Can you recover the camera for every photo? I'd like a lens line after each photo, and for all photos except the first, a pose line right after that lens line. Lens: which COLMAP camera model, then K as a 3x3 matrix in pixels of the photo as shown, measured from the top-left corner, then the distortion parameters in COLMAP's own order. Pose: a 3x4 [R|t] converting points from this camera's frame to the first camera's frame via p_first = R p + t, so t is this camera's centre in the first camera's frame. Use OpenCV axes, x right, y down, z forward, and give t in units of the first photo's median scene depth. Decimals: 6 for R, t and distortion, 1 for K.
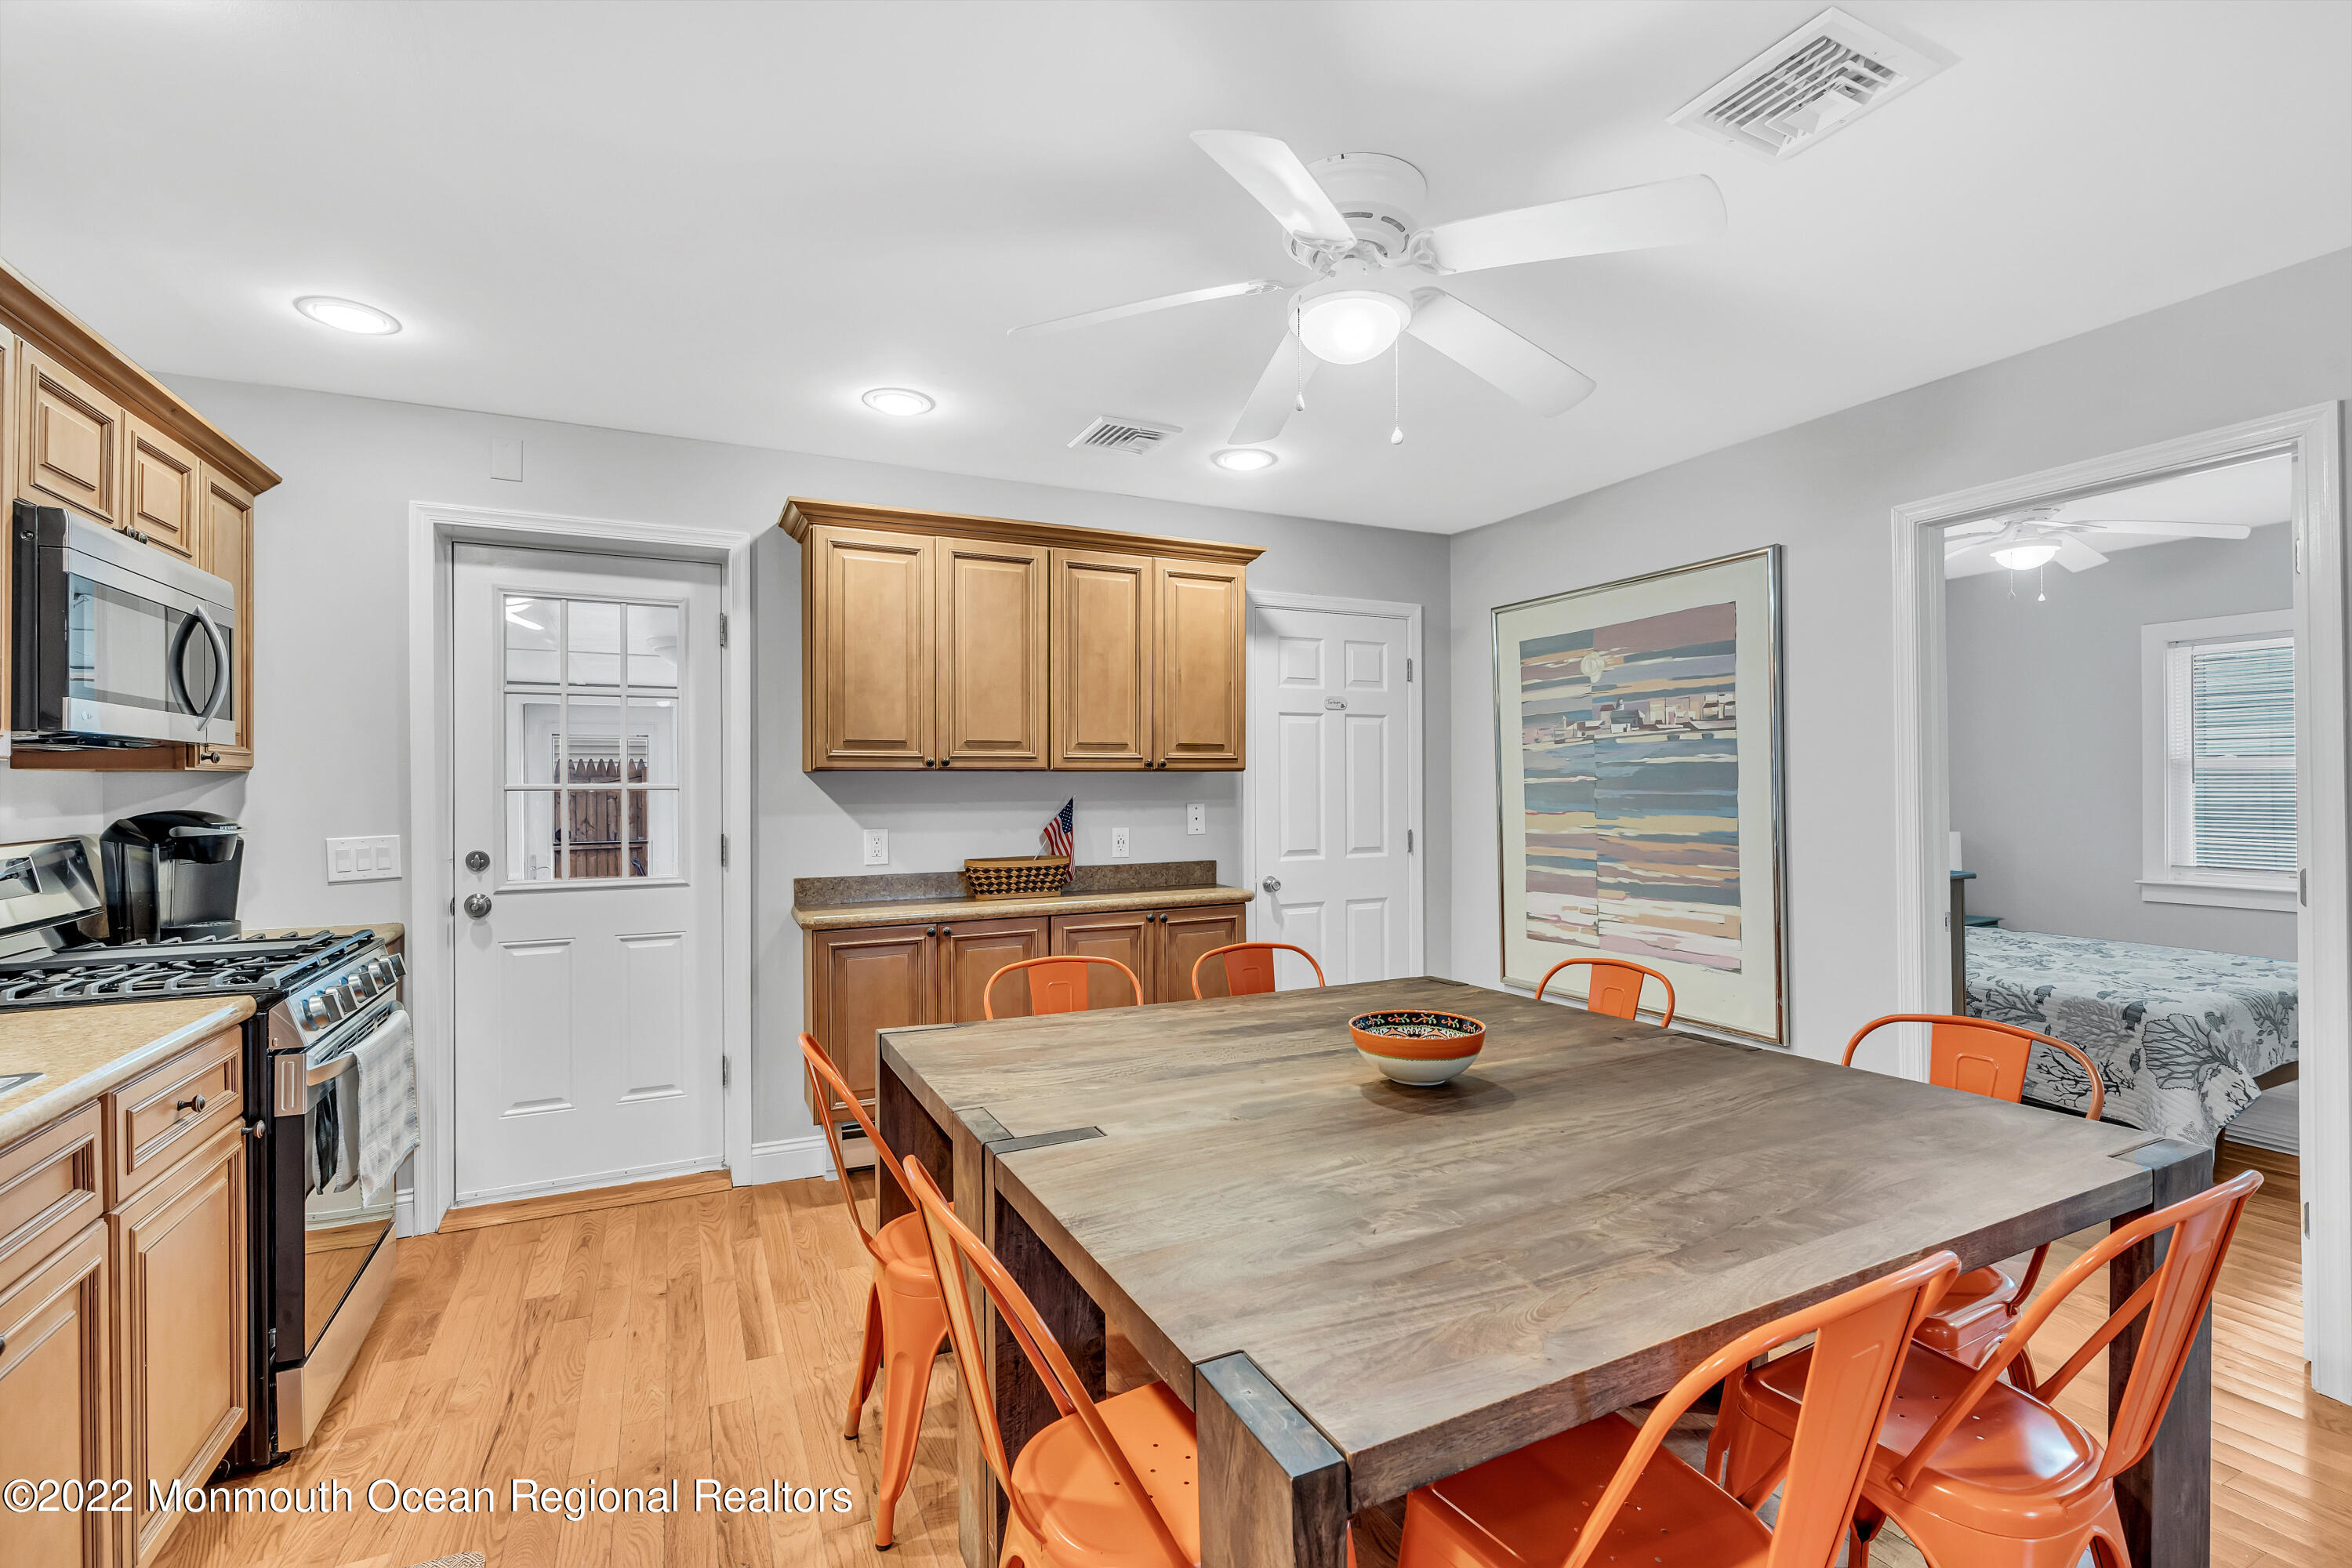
lens RADIAL K [[1059.5, 0, 1194.7], [0, 1059.5, 780.8], [0, 0, 1]] dist [-0.011289, 0.002447]
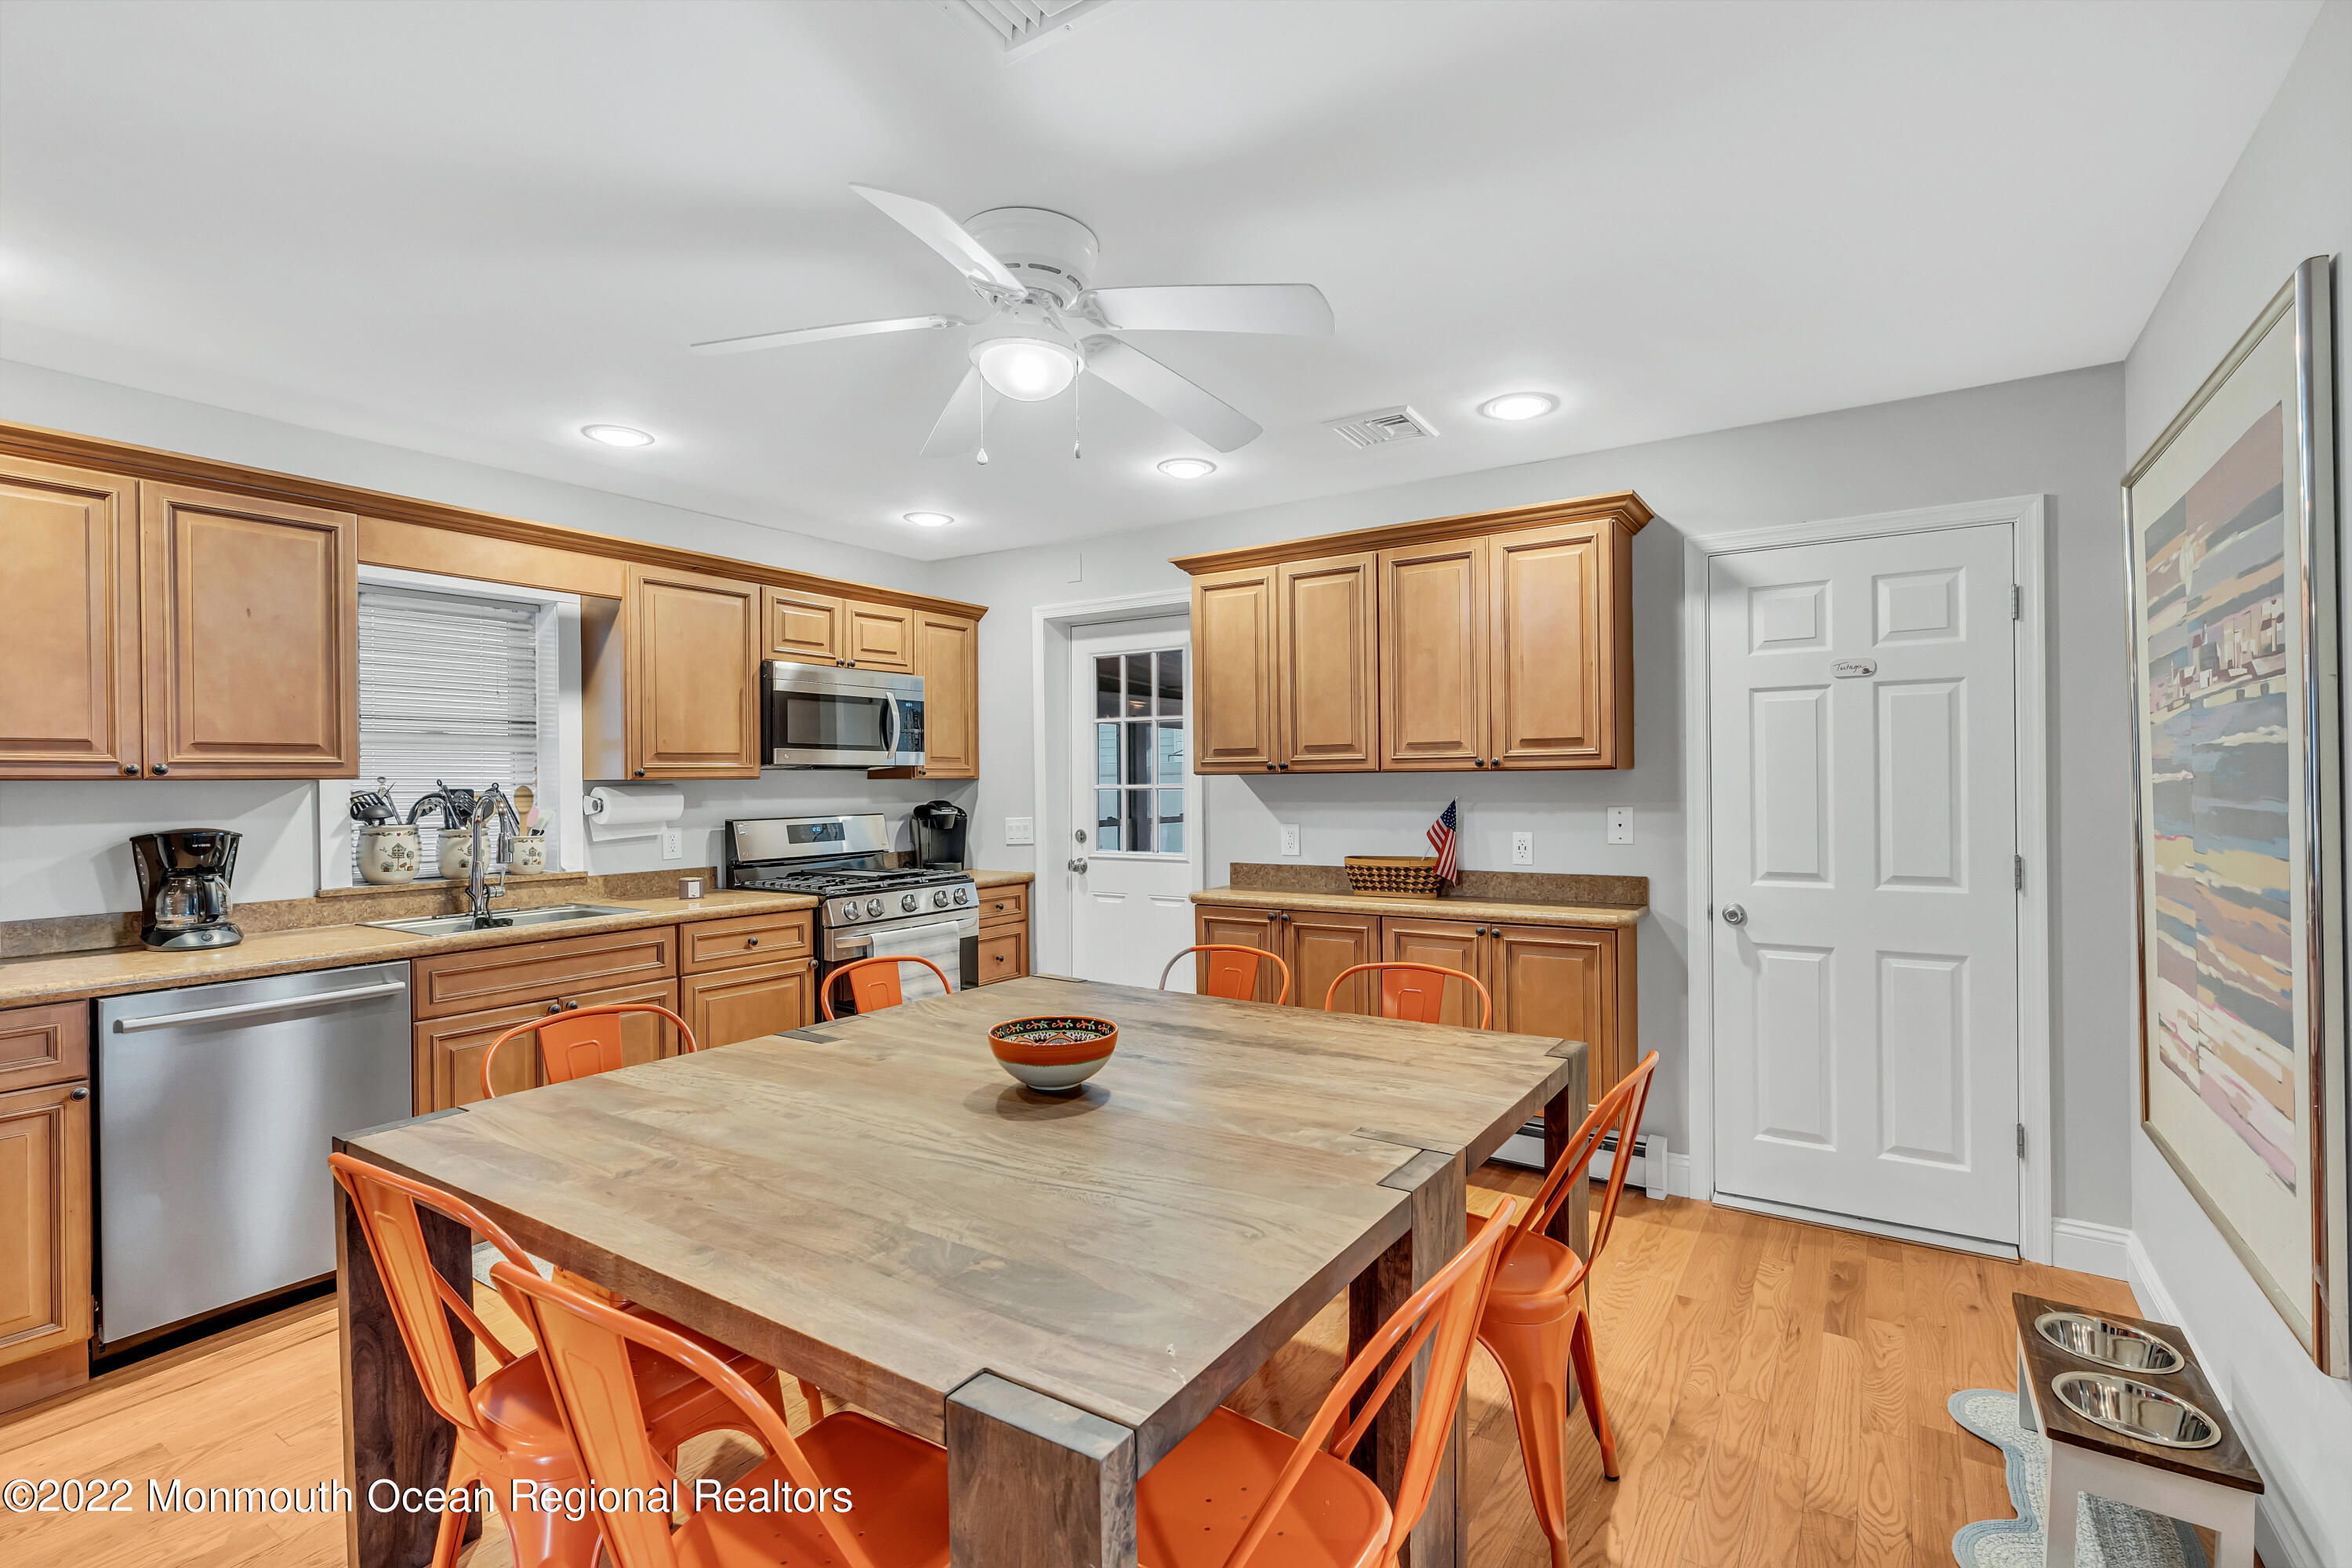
lens RADIAL K [[1059.5, 0, 1187.2], [0, 1059.5, 782.5], [0, 0, 1]] dist [-0.011289, 0.002447]
pose [[0.504590, -0.000279, -0.863359, 0.614497], [0.008769, 0.999950, 0.004802, -0.005854], [0.863314, -0.009994, 0.504568, 0.318236]]
